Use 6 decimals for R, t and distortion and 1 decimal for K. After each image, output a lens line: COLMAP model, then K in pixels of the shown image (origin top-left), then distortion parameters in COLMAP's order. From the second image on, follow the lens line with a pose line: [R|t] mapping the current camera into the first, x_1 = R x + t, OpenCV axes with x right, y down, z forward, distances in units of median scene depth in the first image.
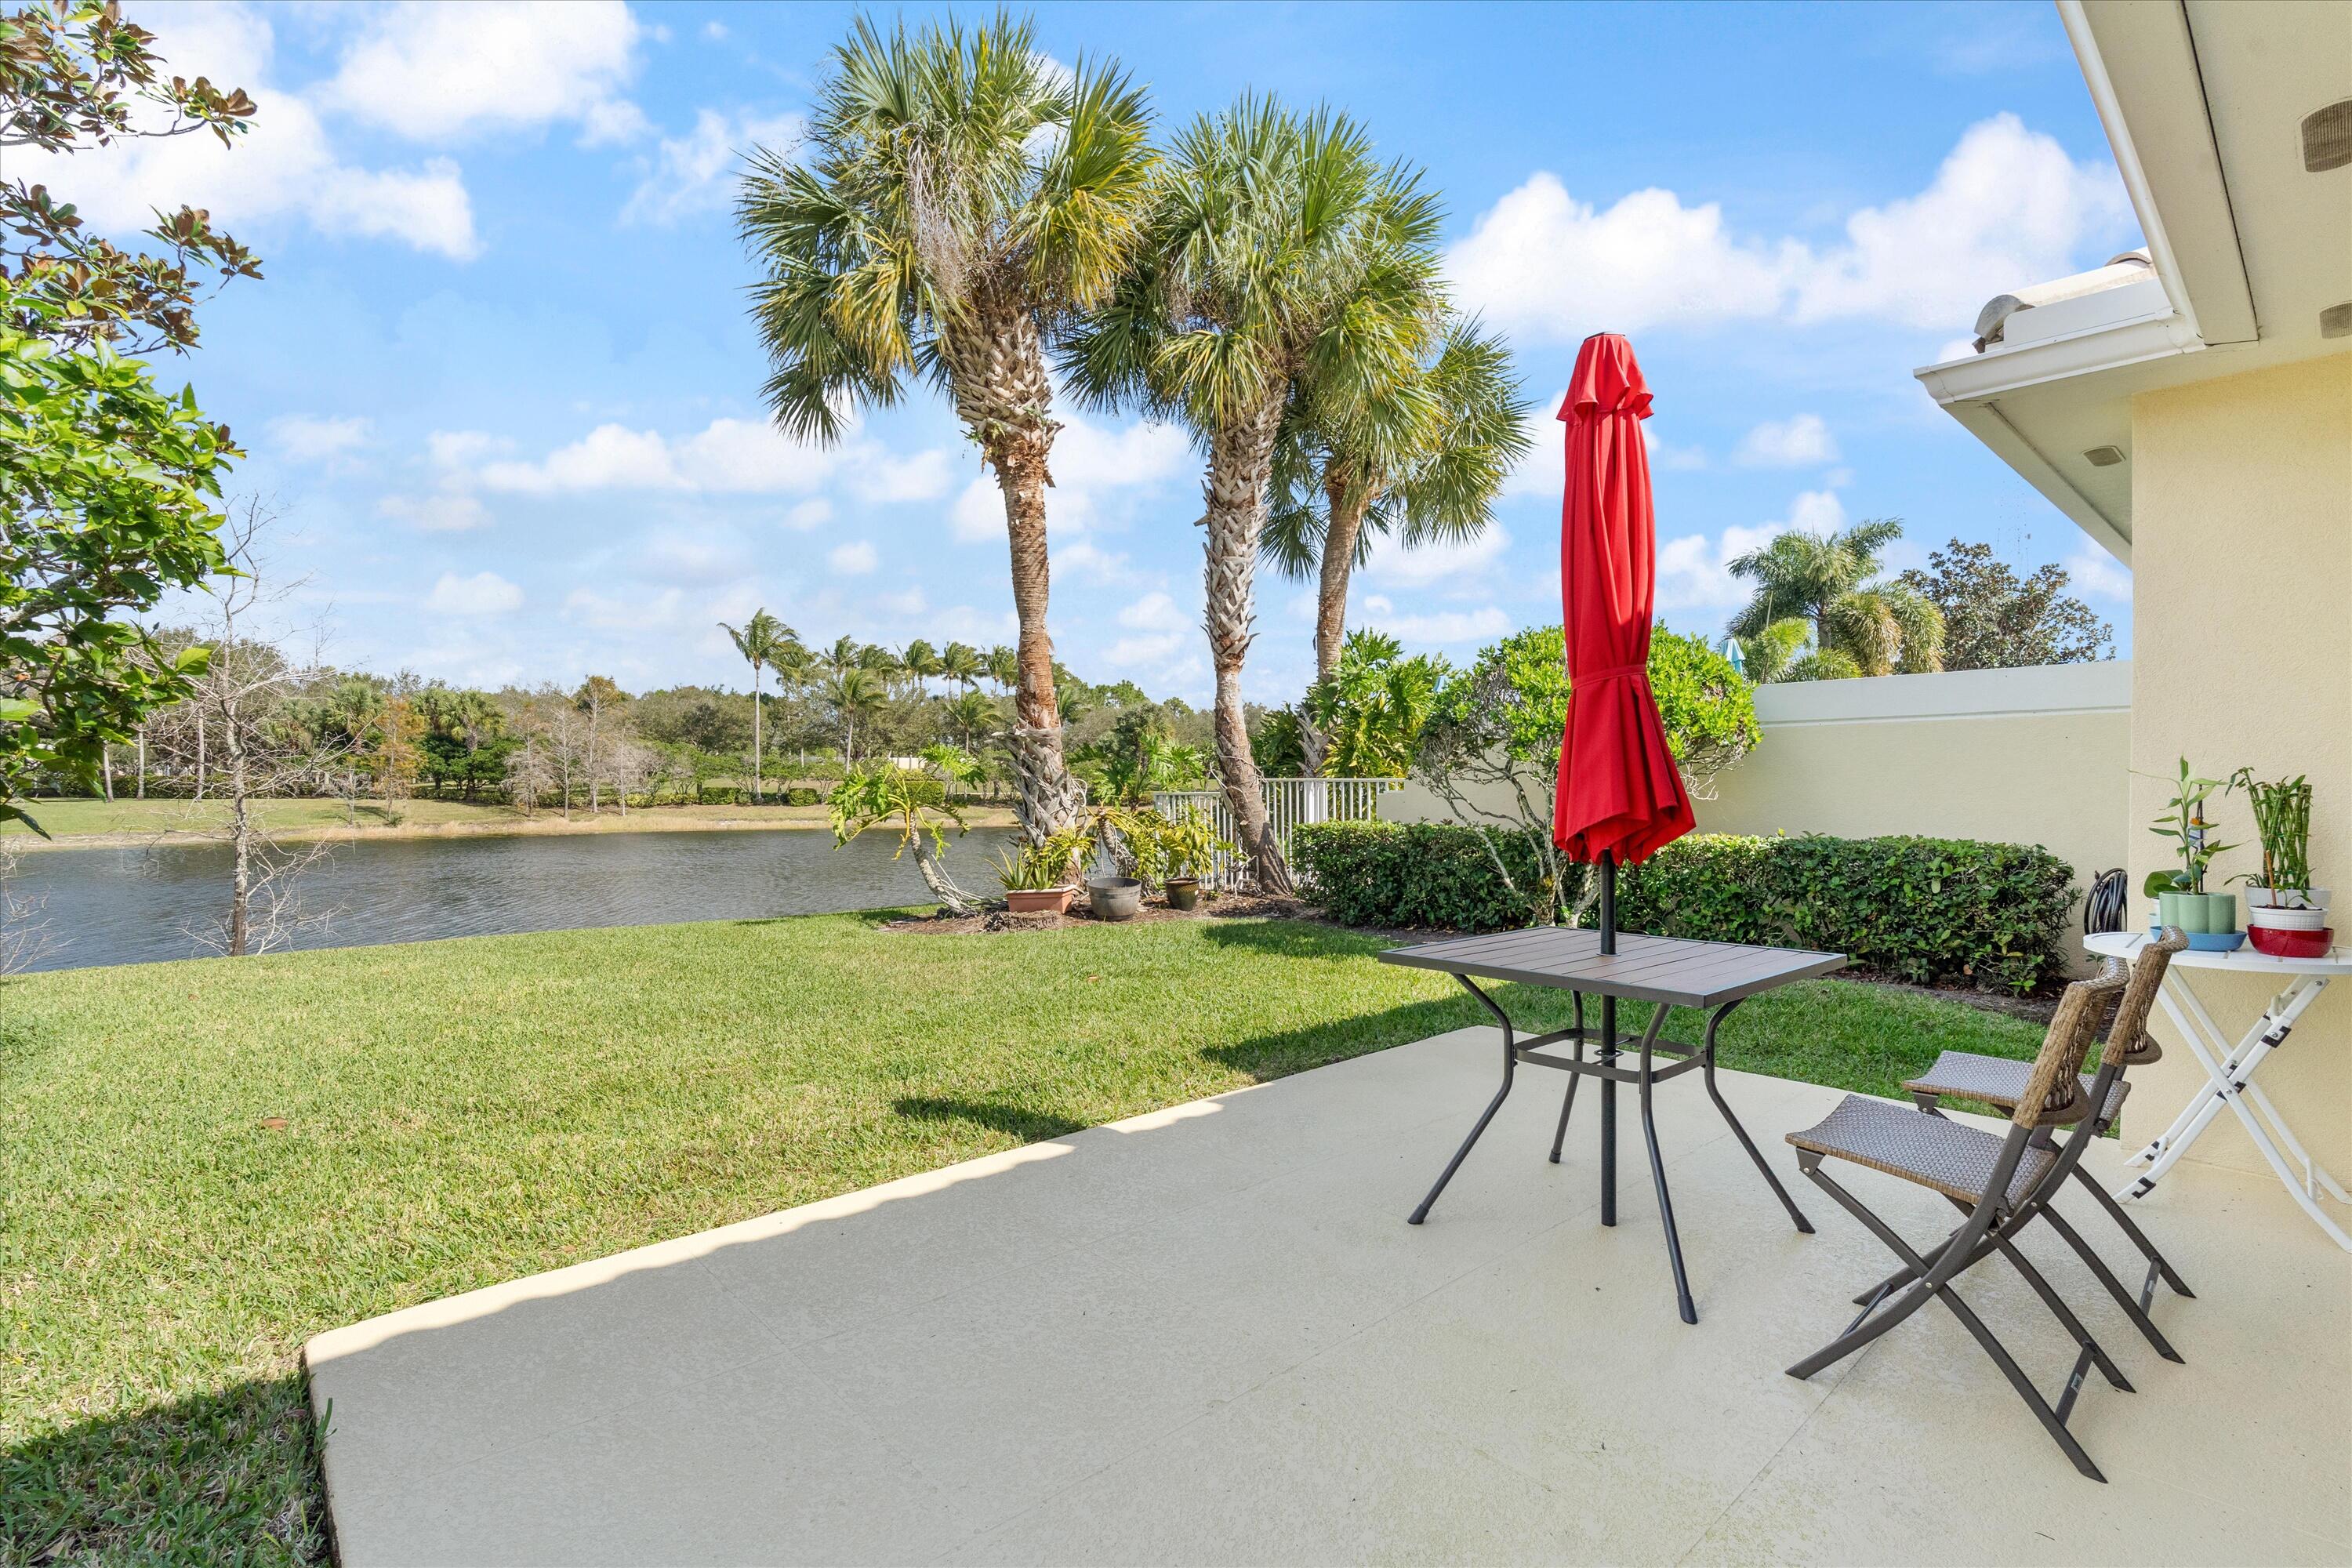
lens RADIAL K [[1064.7, 0, 1180.4], [0, 1064.7, 782.7], [0, 0, 1]] dist [-0.009492, 0.001870]
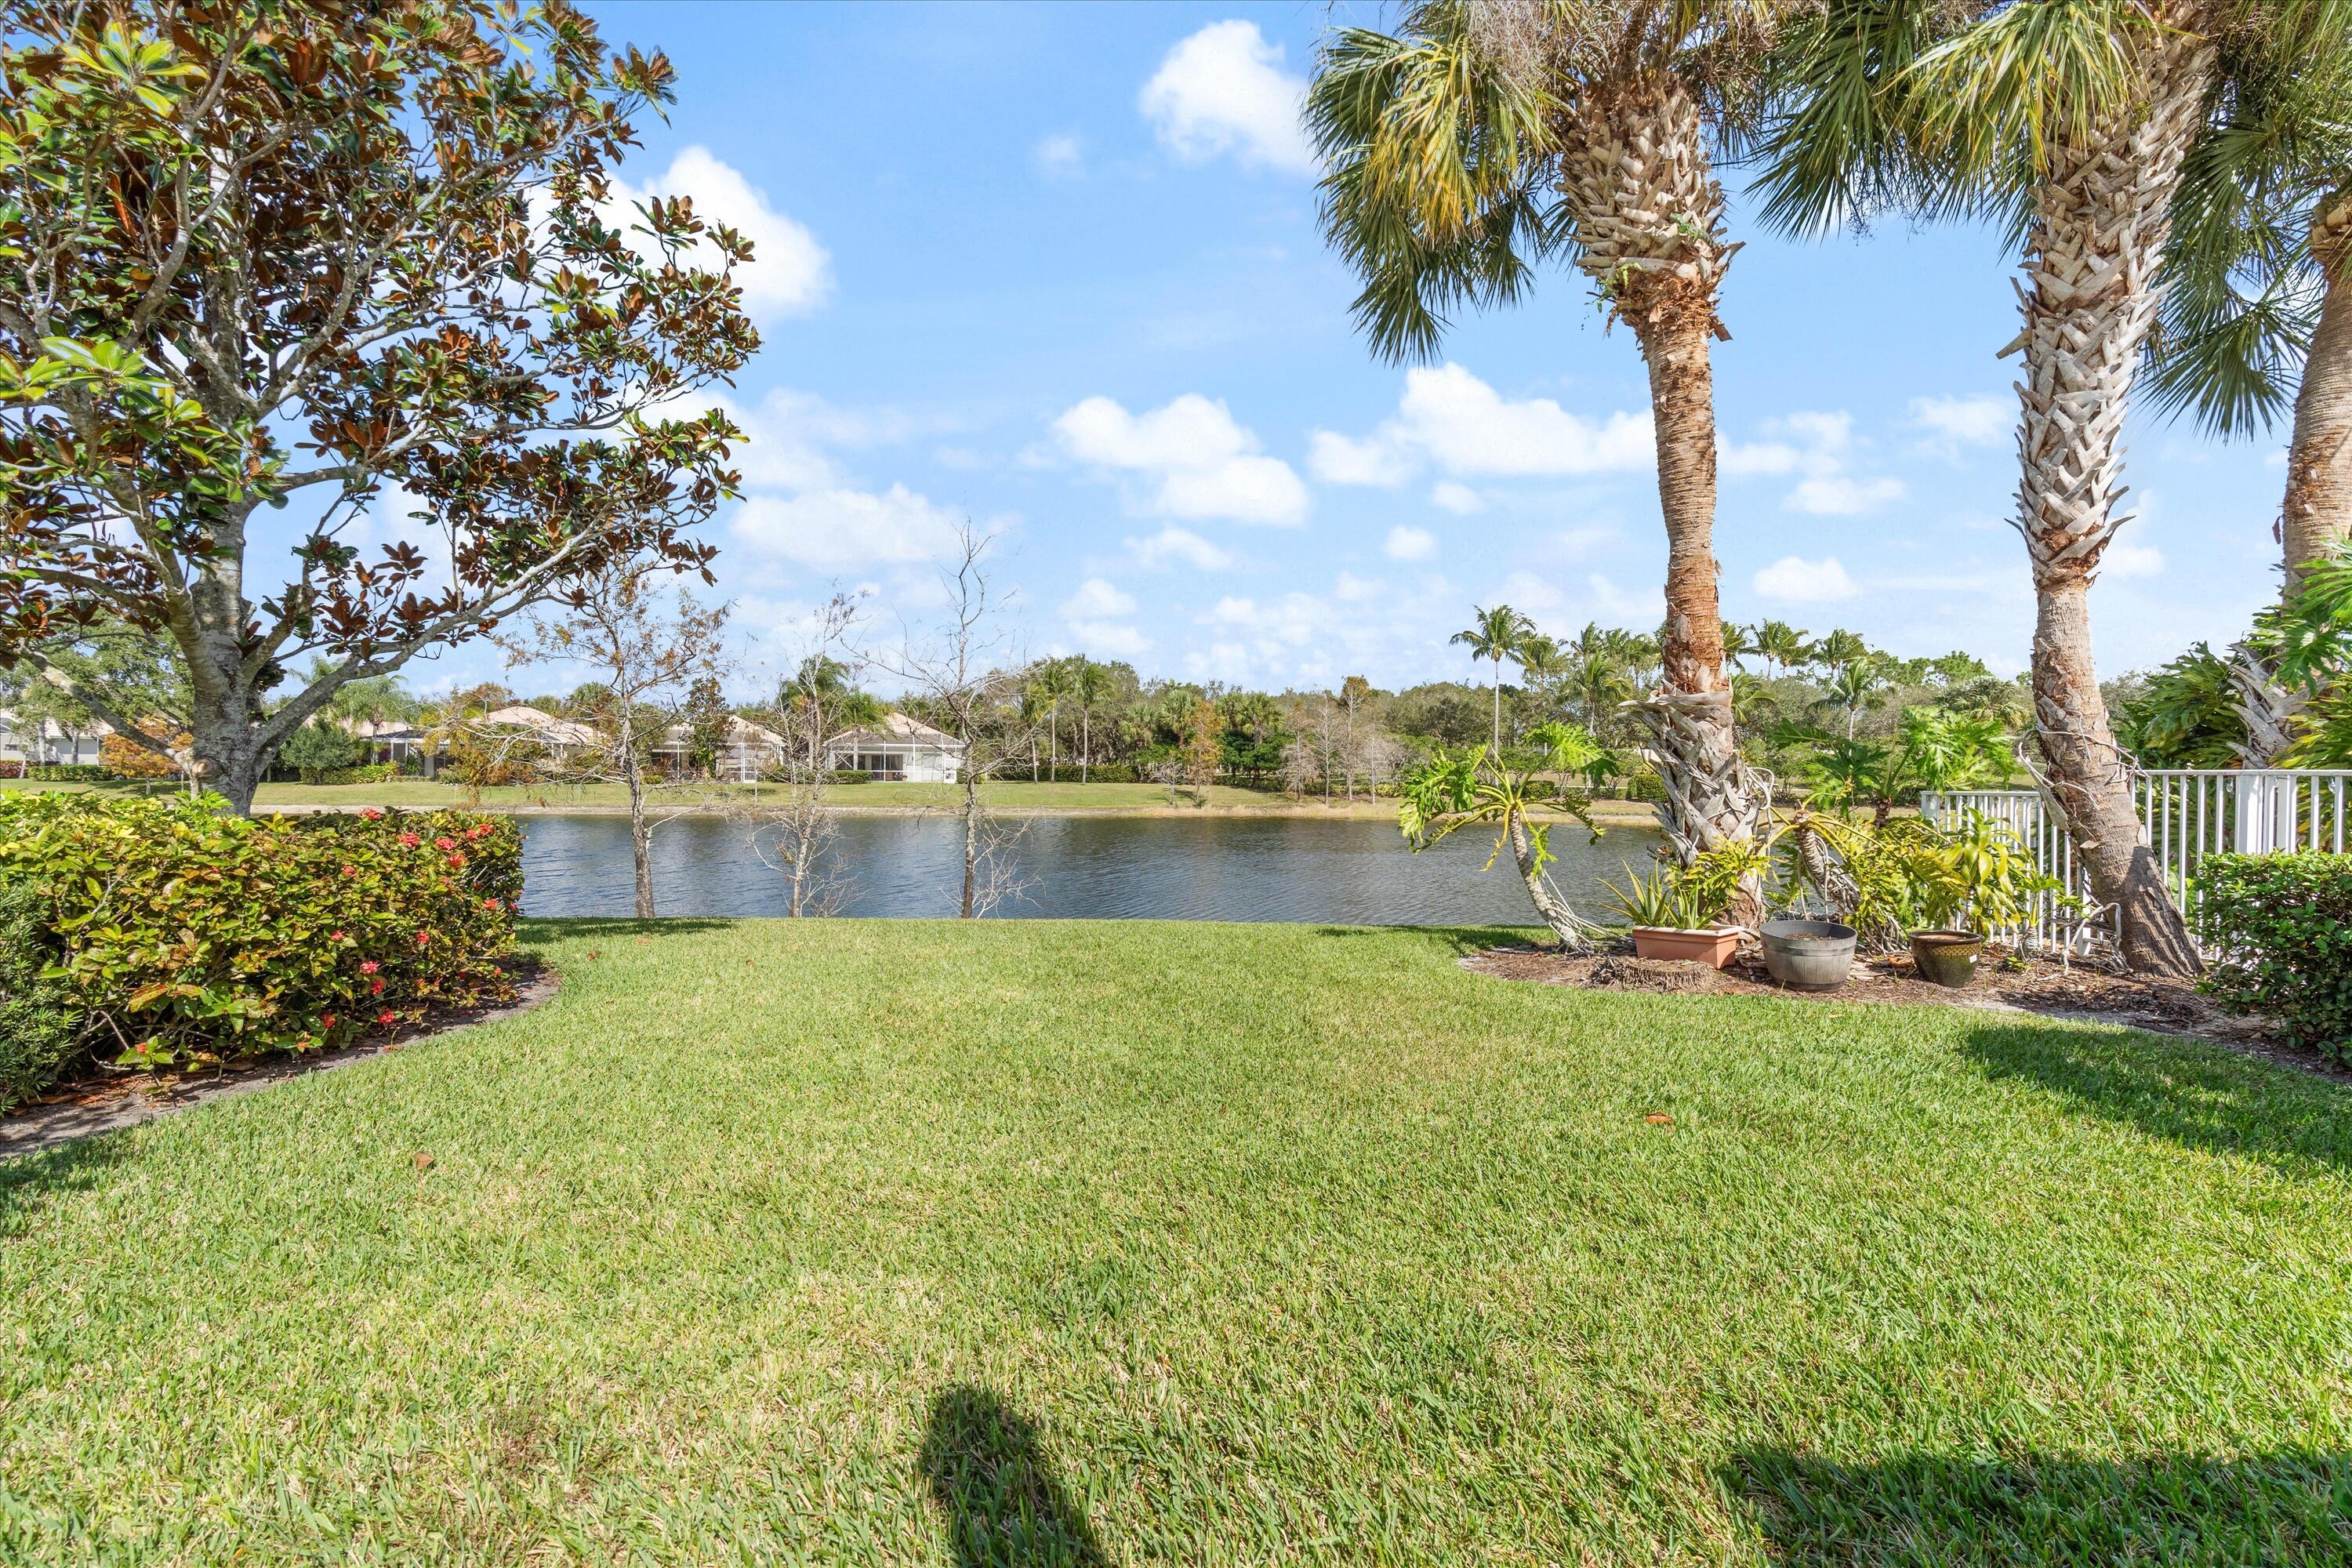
lens RADIAL K [[1064.7, 0, 1158.2], [0, 1064.7, 790.2], [0, 0, 1]] dist [-0.009492, 0.001870]
pose [[0.767251, 0.019133, -0.641061, 0.038726], [-0.010099, 0.999791, 0.017753, 0.002251], [0.641267, -0.007147, 0.767284, 0.224108]]
